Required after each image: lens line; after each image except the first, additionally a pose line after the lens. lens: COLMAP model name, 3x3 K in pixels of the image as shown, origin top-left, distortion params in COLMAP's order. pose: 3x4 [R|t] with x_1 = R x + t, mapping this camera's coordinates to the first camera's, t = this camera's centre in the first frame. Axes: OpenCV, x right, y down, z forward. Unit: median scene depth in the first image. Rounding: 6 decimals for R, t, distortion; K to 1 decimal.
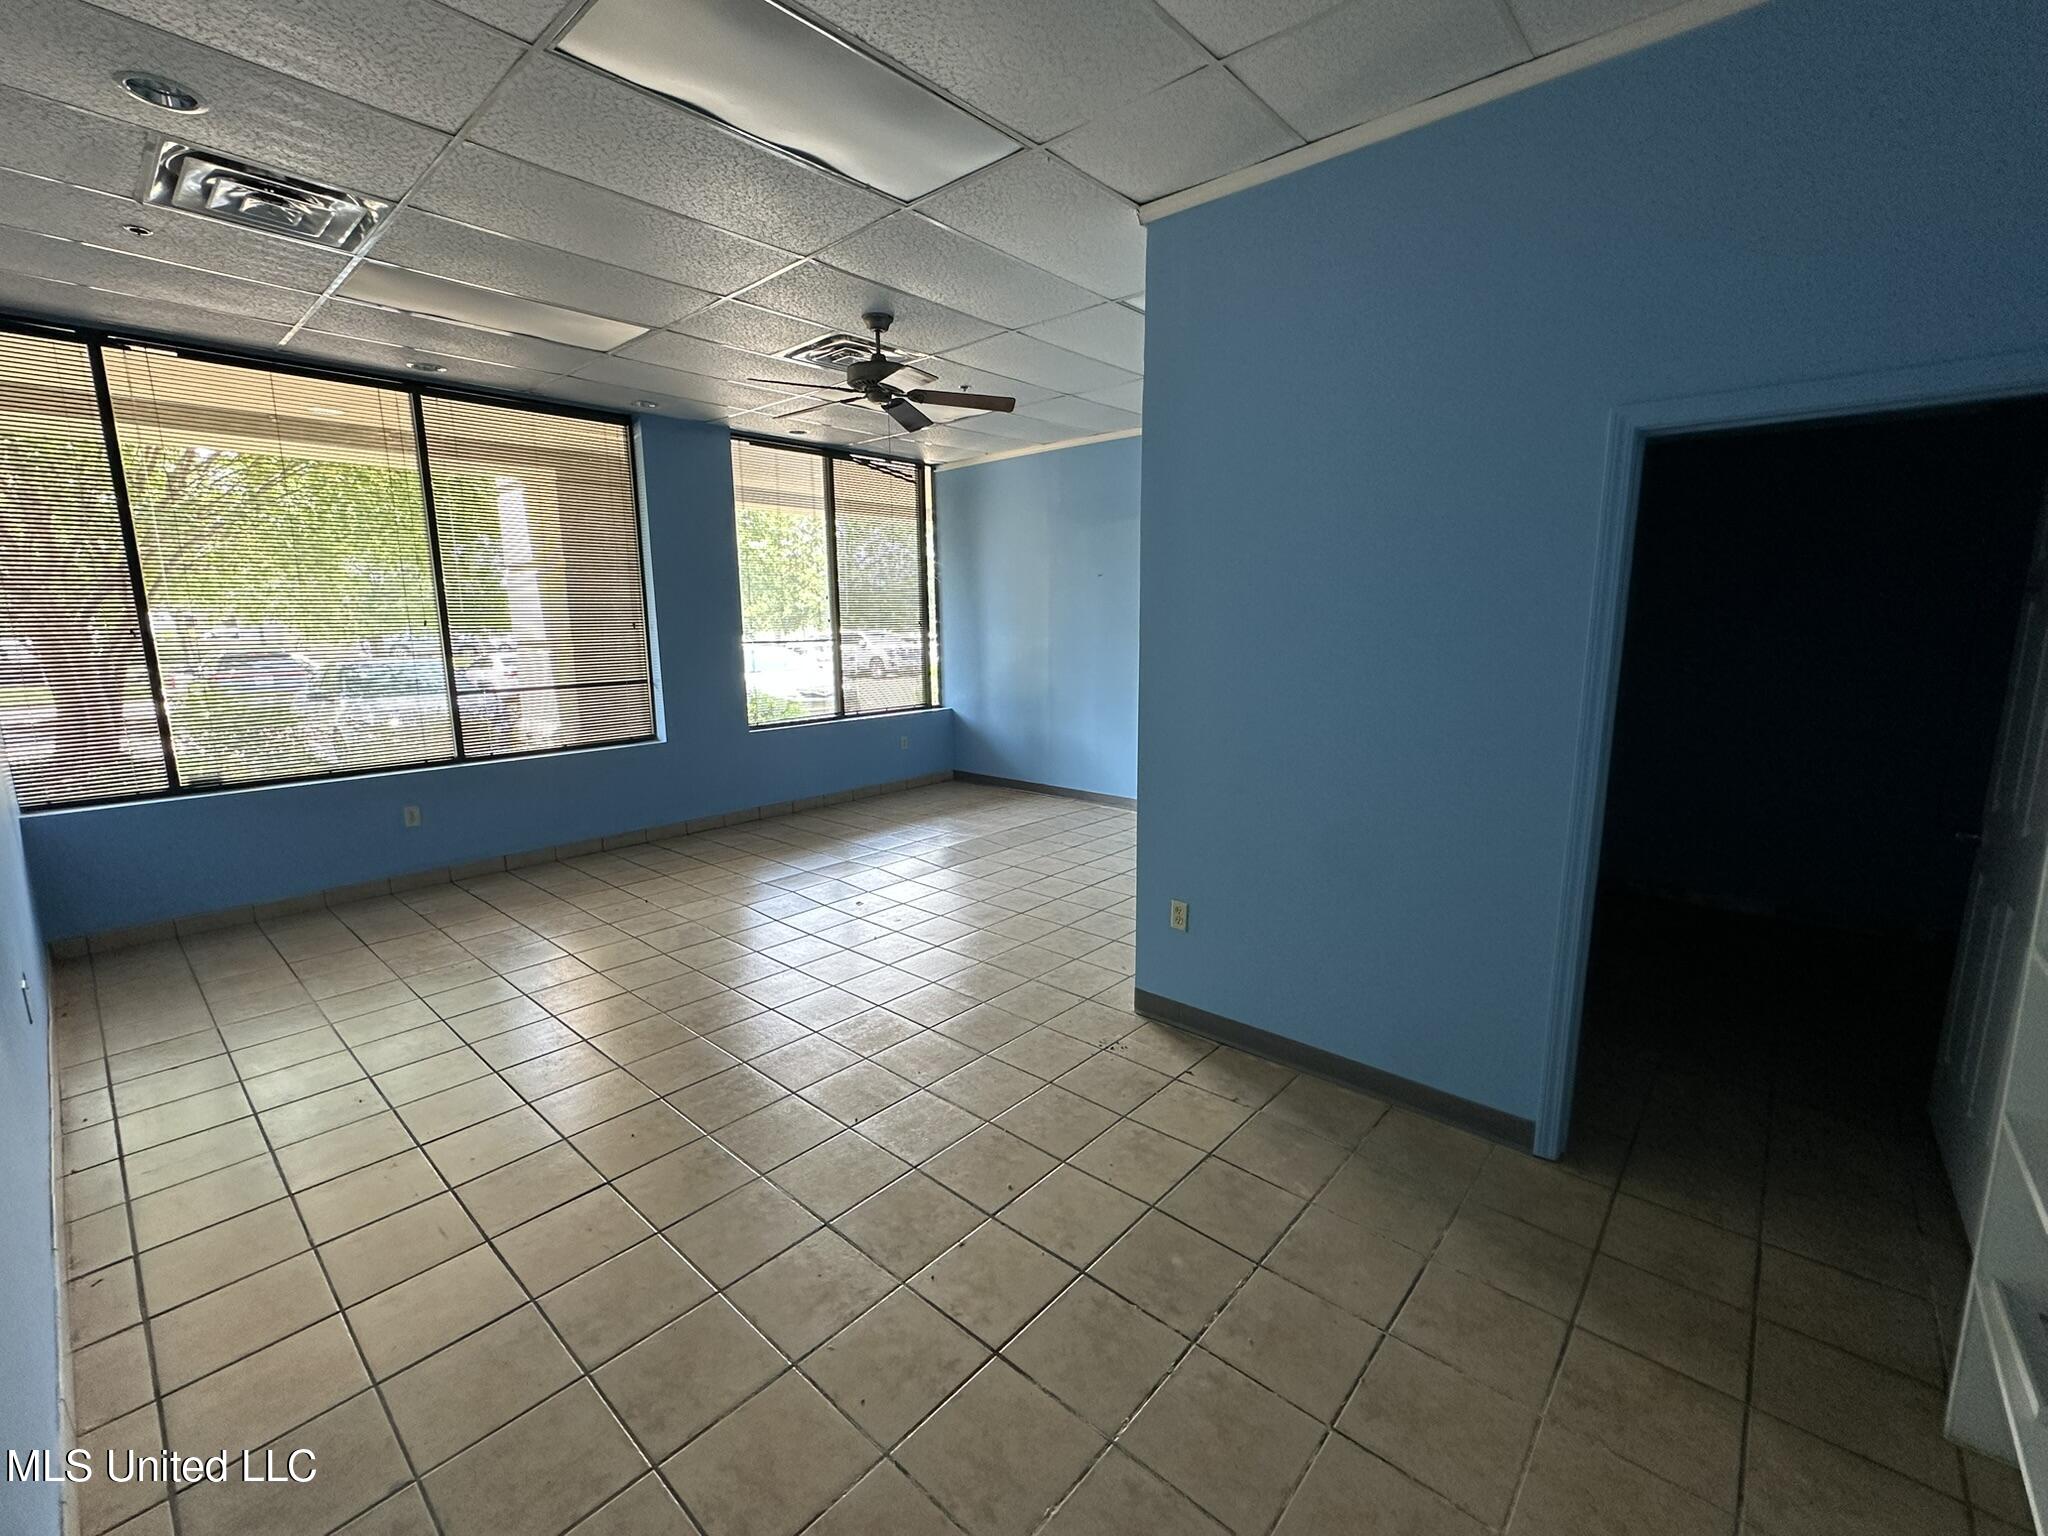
lens RADIAL K [[871.6, 0, 1024.0], [0, 871.6, 768.0], [0, 0, 1]] dist [-0.002246, 0.000417]
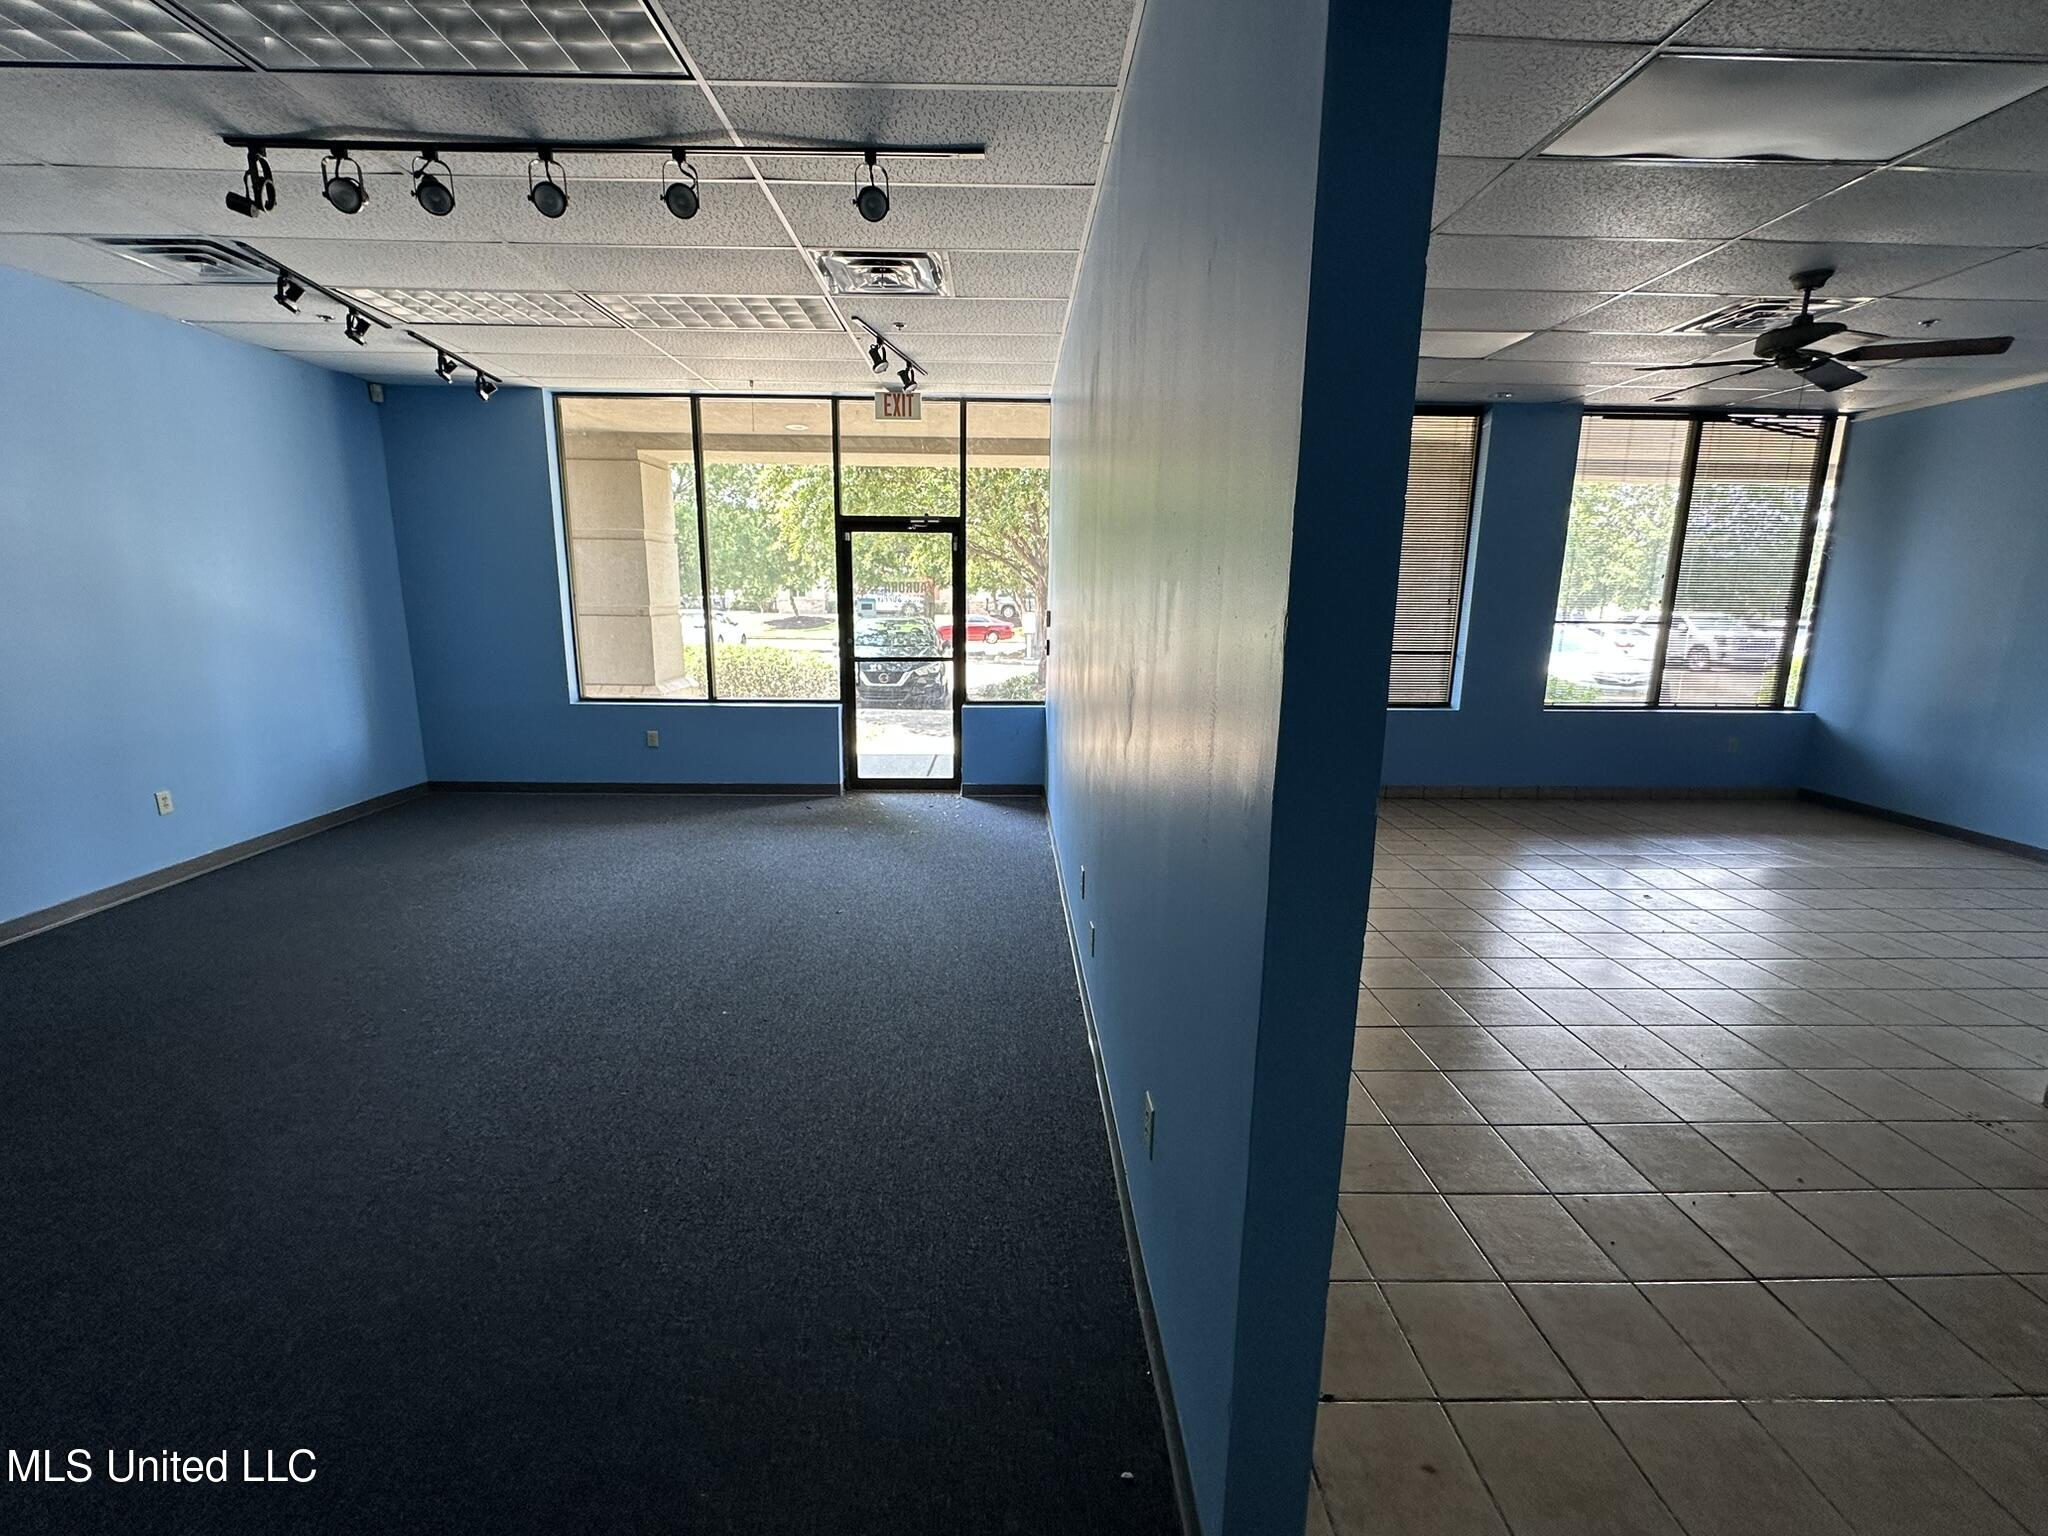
lens RADIAL K [[871.6, 0, 1024.0], [0, 871.6, 768.0], [0, 0, 1]] dist [-0.002246, 0.000417]
pose [[0.681092, 0.166107, -0.713107, 0.004163], [-0.144247, 0.985280, 0.091735, 0.019064], [0.717848, 0.040383, 0.695027, -0.133553]]
